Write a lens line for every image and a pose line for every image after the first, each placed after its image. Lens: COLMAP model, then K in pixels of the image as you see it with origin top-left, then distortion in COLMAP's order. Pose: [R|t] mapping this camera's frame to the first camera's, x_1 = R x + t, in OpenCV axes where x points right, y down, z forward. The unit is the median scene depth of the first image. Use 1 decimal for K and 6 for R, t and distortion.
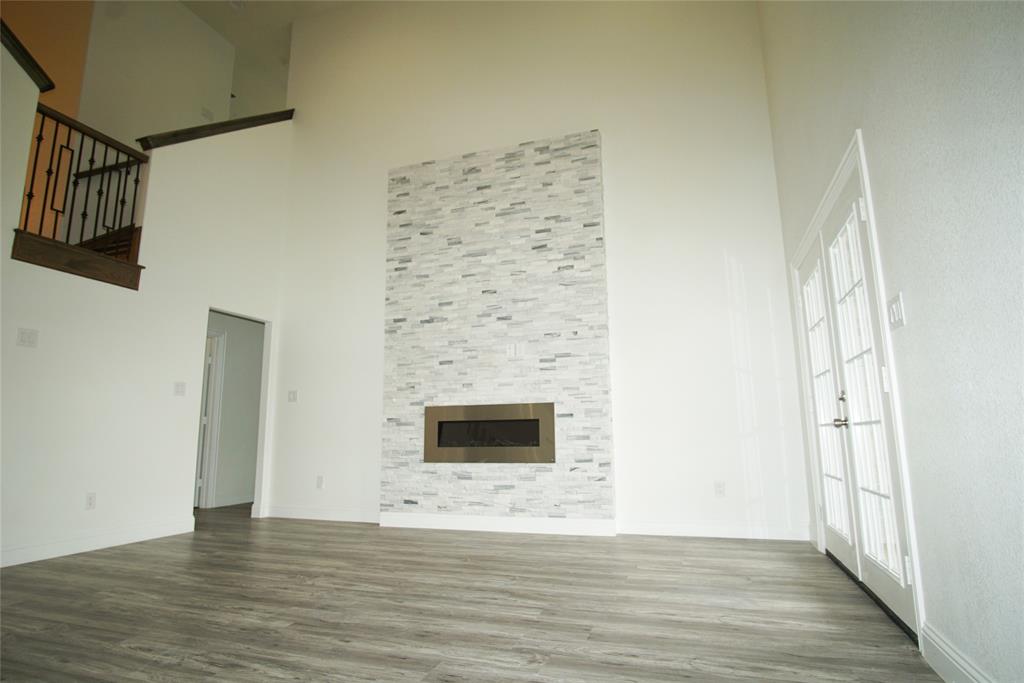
lens RADIAL K [[565.0, 0, 518.4], [0, 565.0, 340.6], [0, 0, 1]] dist [-0.019382, 0.004538]
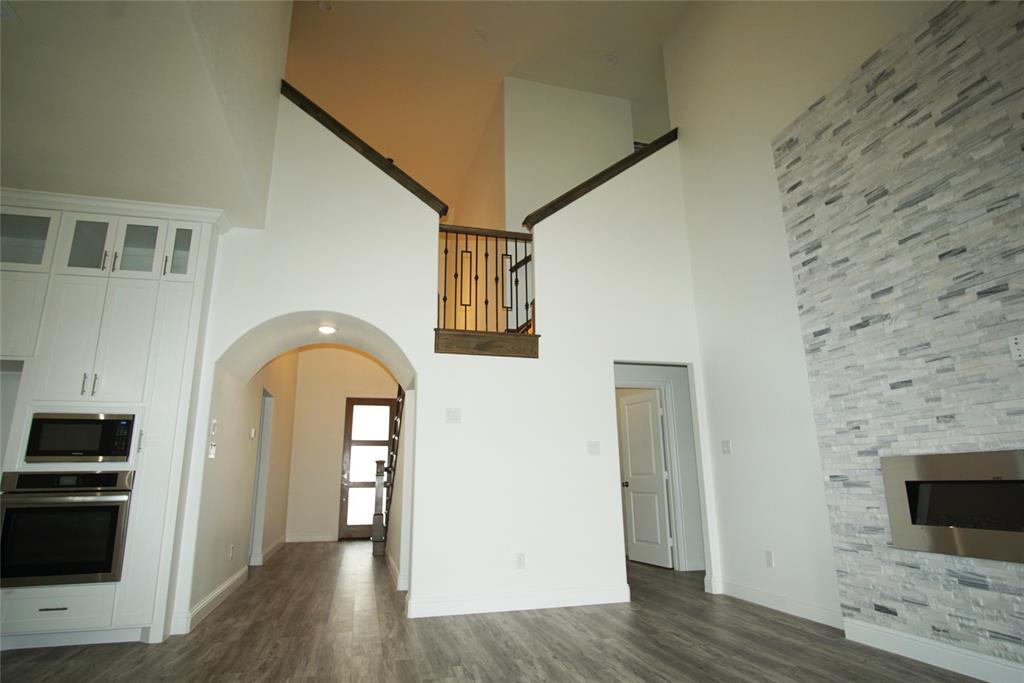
lens RADIAL K [[565.0, 0, 504.9], [0, 565.0, 336.9], [0, 0, 1]] dist [-0.019382, 0.004538]
pose [[0.552277, -0.200142, -0.809280, 0.141387], [0.140927, 0.979197, -0.145991, 0.016389], [0.821663, -0.033422, 0.568993, 0.297466]]
